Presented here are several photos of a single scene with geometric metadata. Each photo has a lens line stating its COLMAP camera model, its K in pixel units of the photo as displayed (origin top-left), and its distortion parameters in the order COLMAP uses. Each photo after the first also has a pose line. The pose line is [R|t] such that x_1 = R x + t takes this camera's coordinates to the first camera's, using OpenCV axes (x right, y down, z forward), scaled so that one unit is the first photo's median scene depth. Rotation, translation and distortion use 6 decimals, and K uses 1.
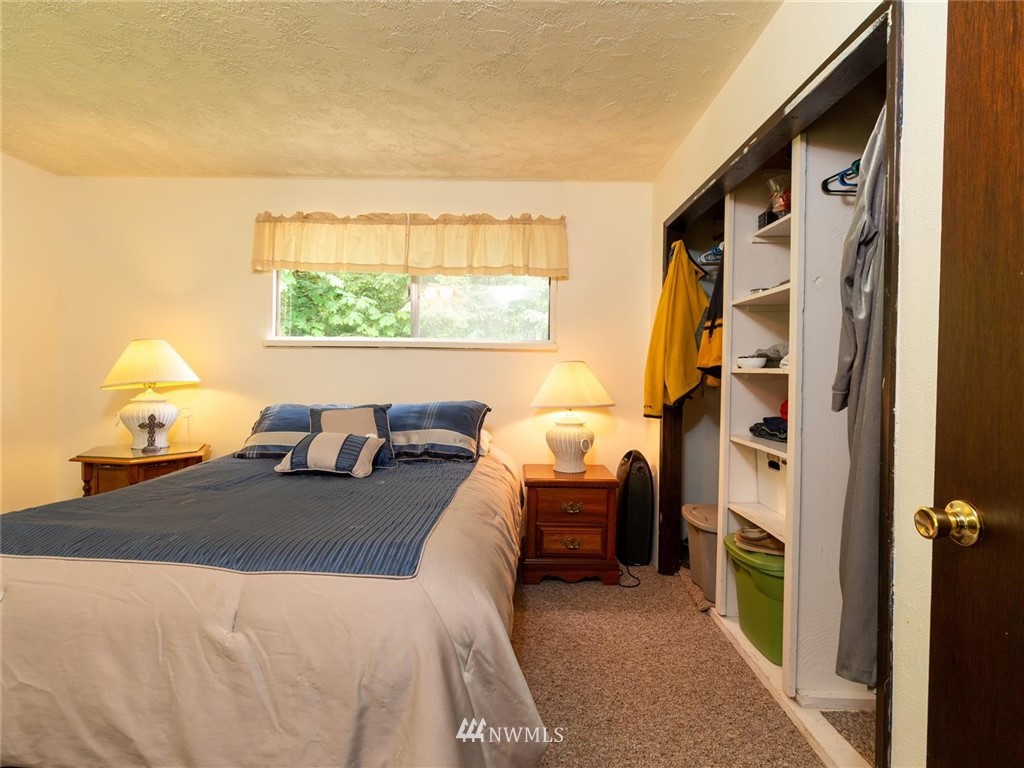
lens RADIAL K [[546.7, 0, 508.7], [0, 546.7, 354.5], [0, 0, 1]] dist [0.003094, 0.000691]
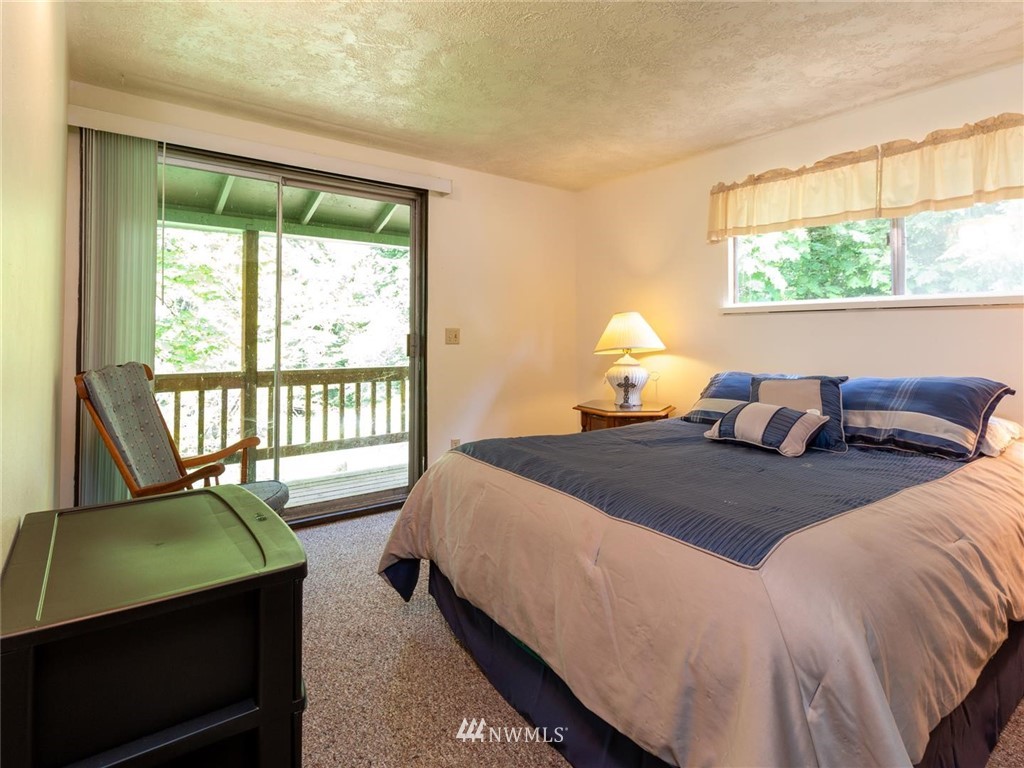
lens RADIAL K [[563.0, 0, 511.3], [0, 563.0, 297.1], [0, 0, 1]] dist [0.002708, 0.000263]
pose [[0.601585, -0.066800, -0.796011, 0.177820], [0.029542, 0.997676, -0.061397, 0.007051], [0.798263, 0.013420, 0.602160, 0.068908]]
